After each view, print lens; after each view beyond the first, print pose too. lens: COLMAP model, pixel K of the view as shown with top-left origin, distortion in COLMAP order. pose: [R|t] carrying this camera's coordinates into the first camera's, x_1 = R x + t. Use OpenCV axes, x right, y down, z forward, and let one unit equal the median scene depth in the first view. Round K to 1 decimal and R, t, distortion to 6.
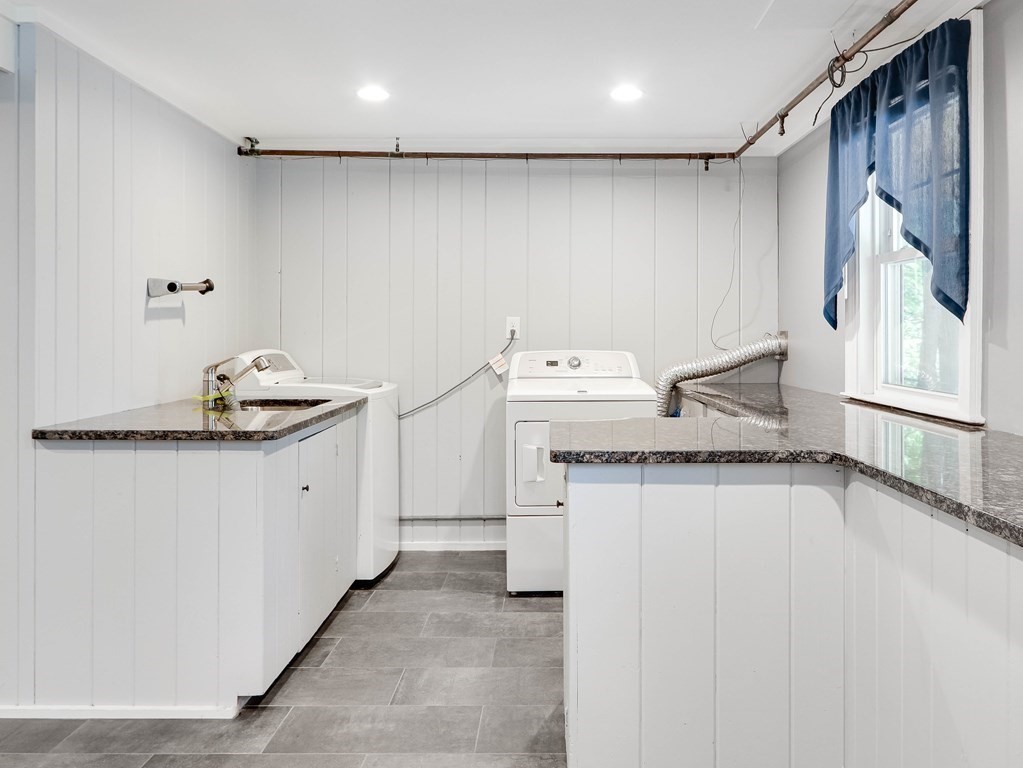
lens RADIAL K [[840.1, 0, 513.4], [0, 840.1, 313.3], [0, 0, 1]] dist [-0.002507, -0.000674]
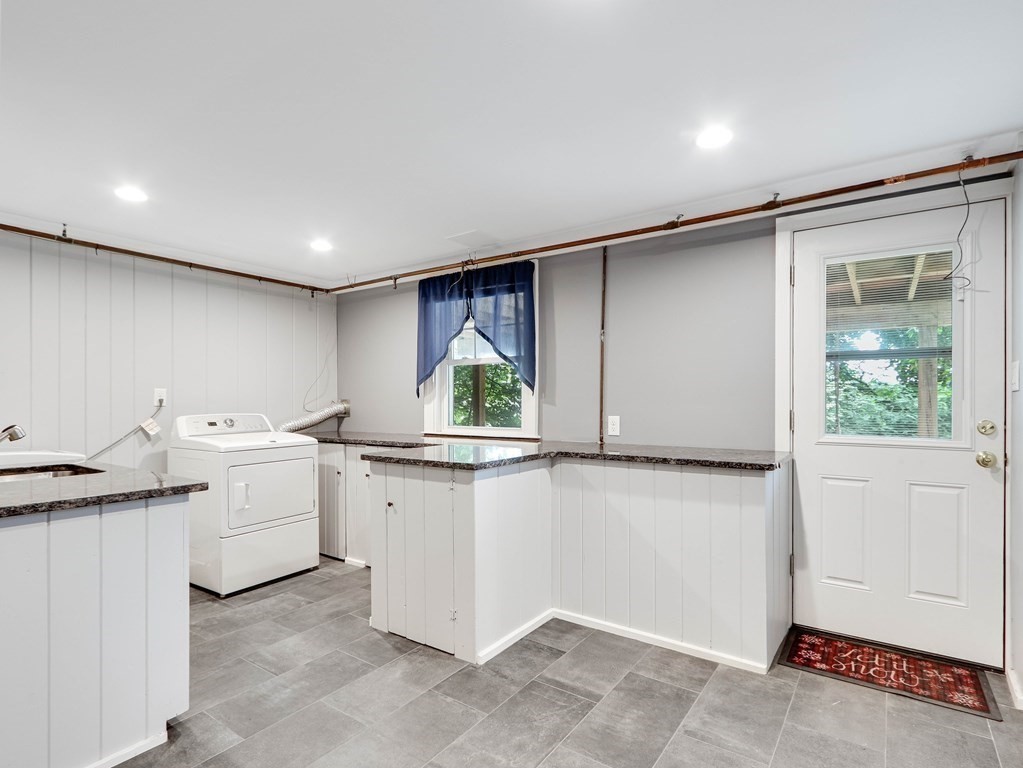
lens RADIAL K [[541.3, 0, 509.8], [0, 541.3, 388.1], [0, 0, 1]] dist [0.000614, -0.000924]
pose [[0.566594, 0.015350, 0.823854, -0.510095], [-0.014179, 0.999860, -0.008878, 0.004495], [-0.823875, -0.006651, 0.566733, 0.155538]]
